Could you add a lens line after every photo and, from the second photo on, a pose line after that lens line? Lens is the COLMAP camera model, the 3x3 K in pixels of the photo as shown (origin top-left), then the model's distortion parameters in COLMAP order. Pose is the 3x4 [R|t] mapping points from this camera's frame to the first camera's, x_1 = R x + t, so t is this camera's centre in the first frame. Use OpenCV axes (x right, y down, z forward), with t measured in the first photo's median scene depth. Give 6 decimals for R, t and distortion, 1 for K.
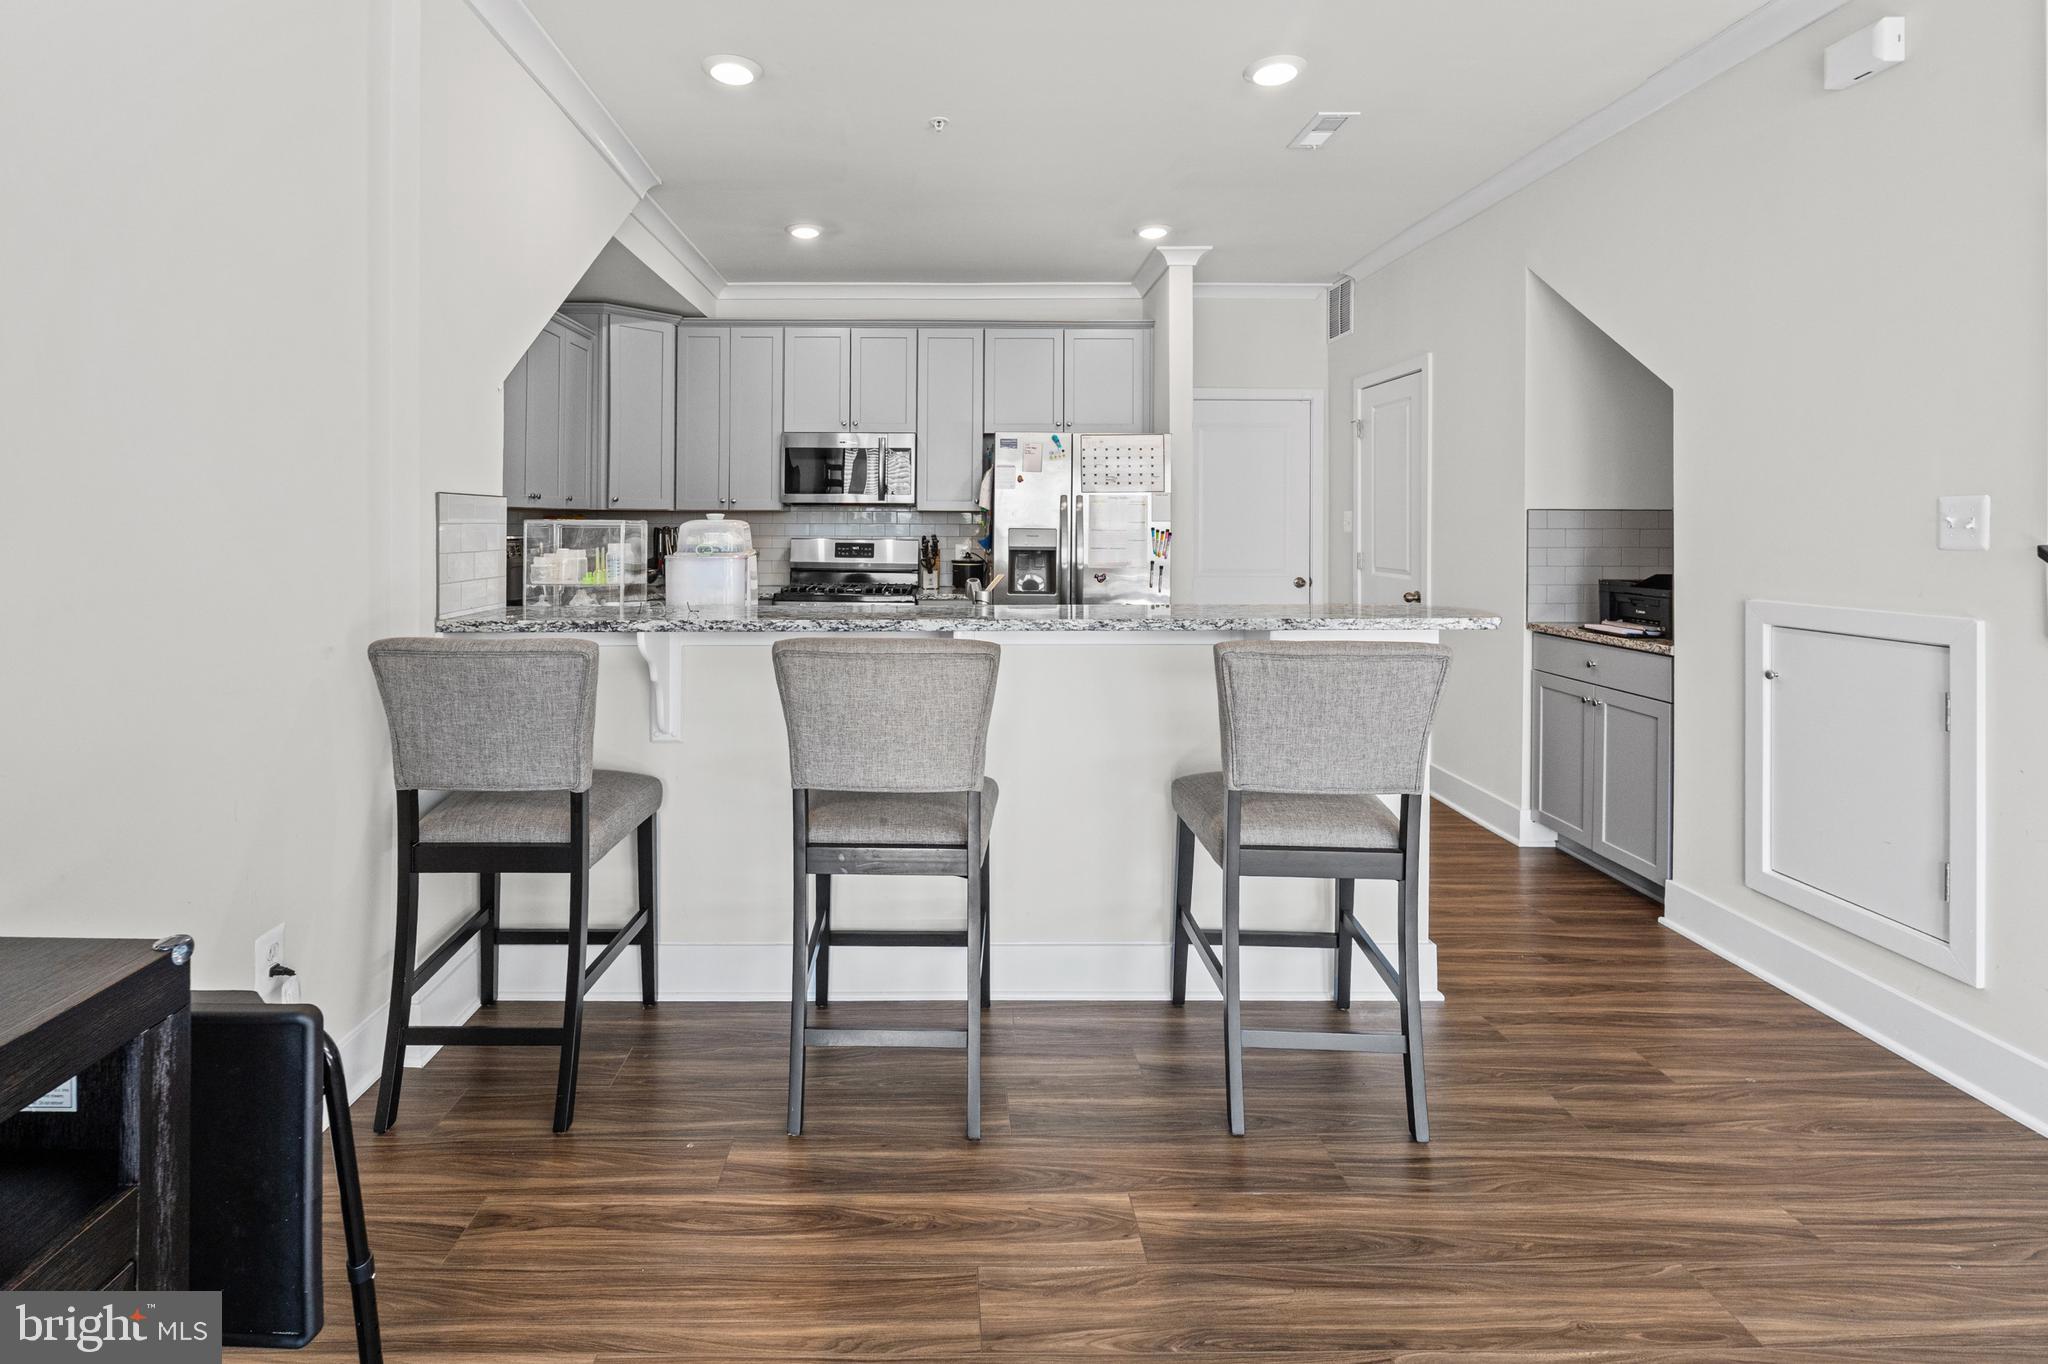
lens RADIAL K [[973.5, 0, 938.5], [0, 973.5, 509.5], [0, 0, 1]] dist [-0.020375, -0.000275]
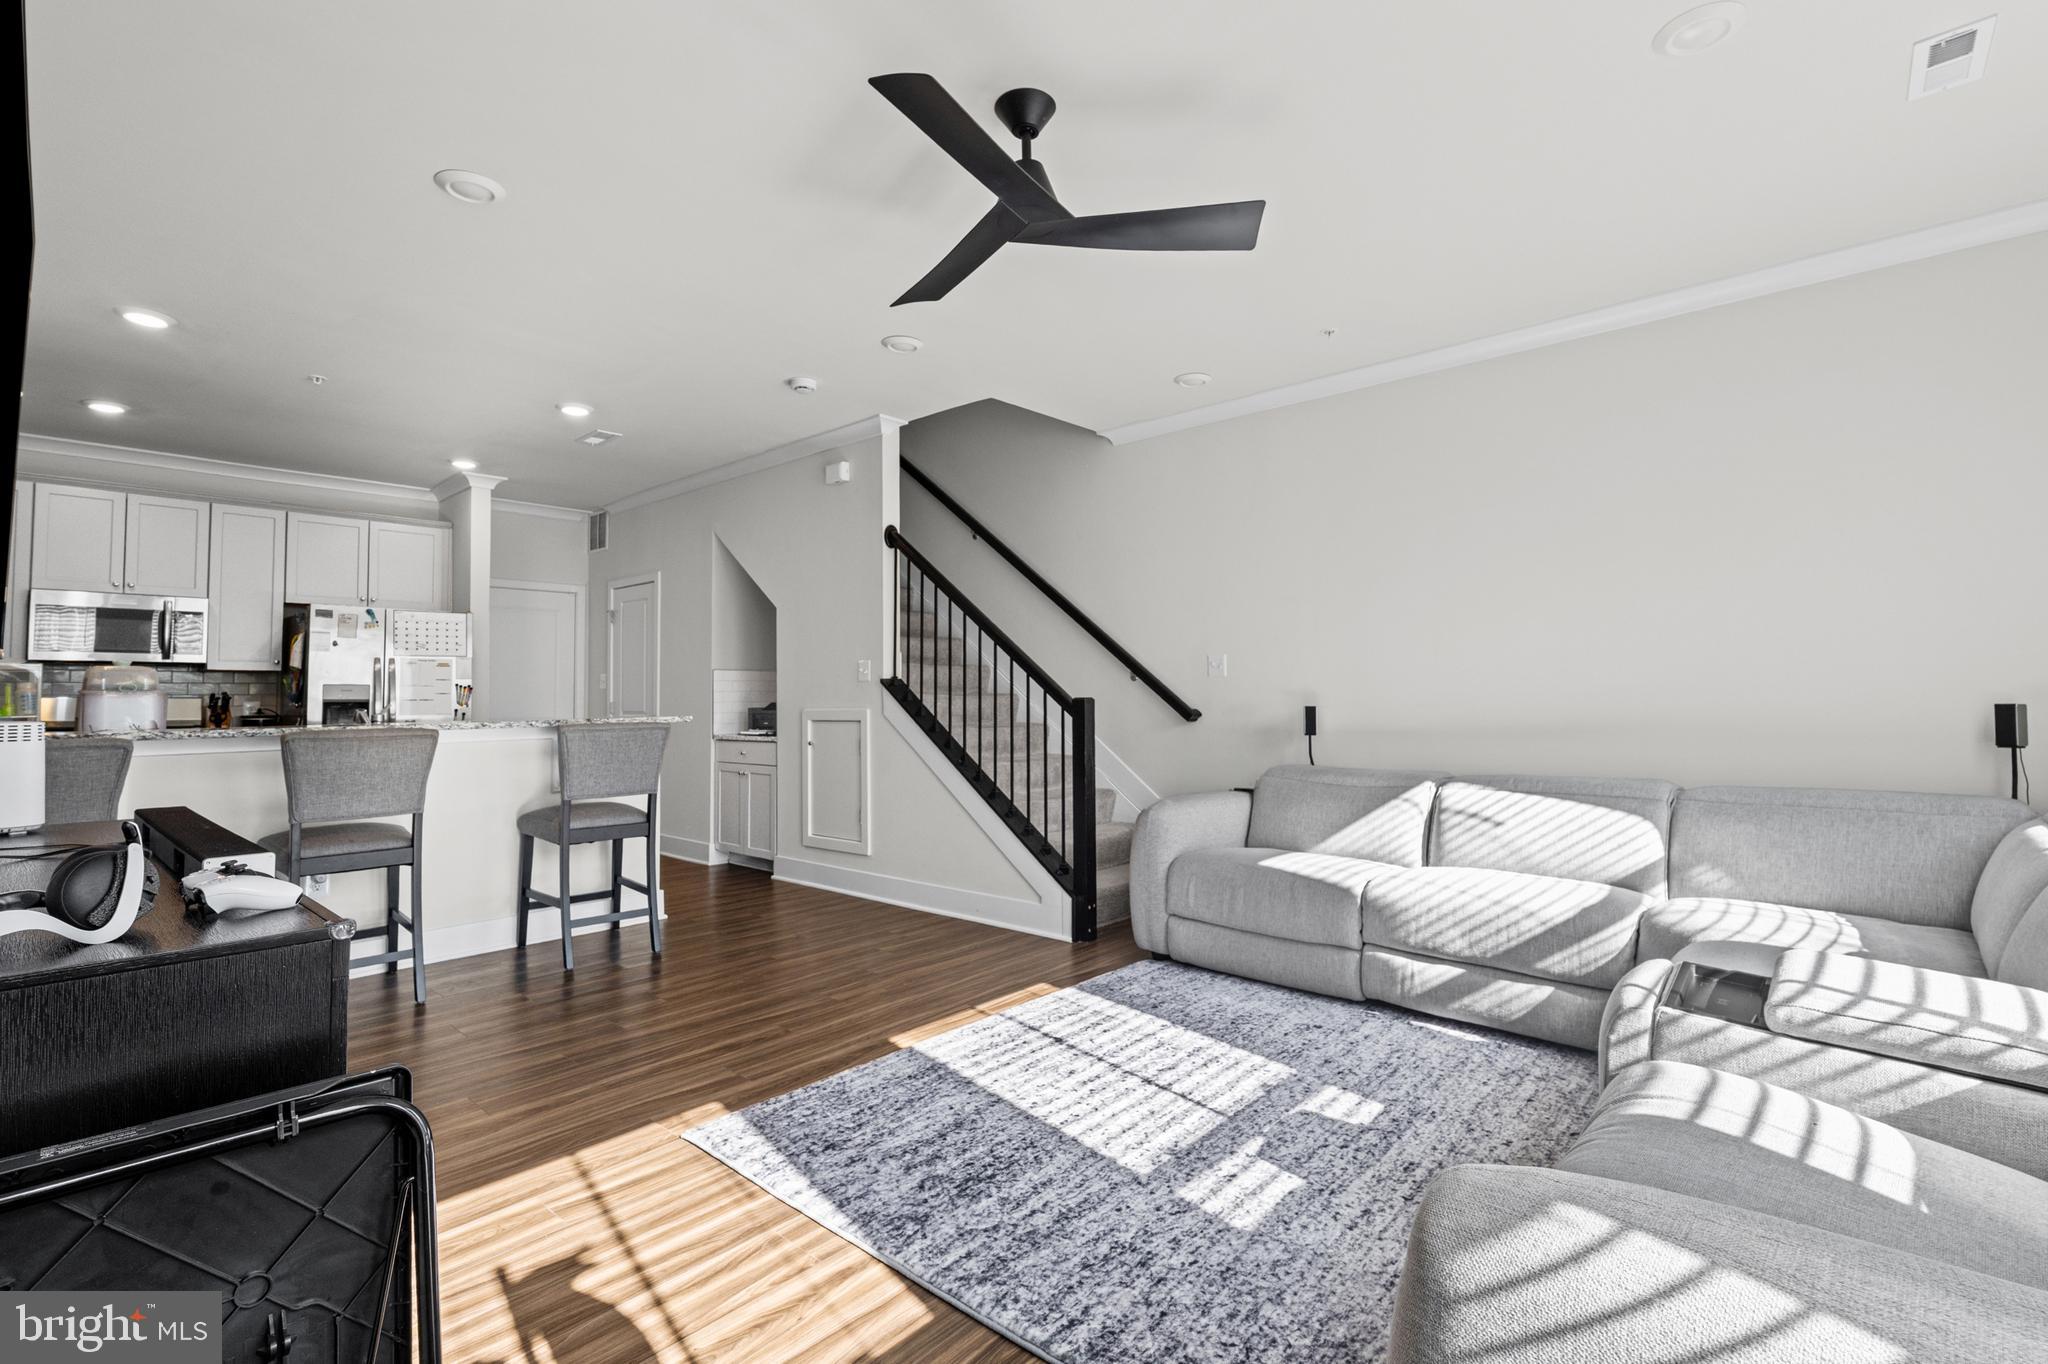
lens RADIAL K [[927.0, 0, 991.3], [0, 927.0, 675.1], [0, 0, 1]] dist [-0.004339, 0.000416]
pose [[0.684387, 0.008319, 0.729072, -0.209906], [0.001260, 0.999920, -0.012593, 0.024909], [-0.729118, 0.009537, 0.684322, -0.404332]]
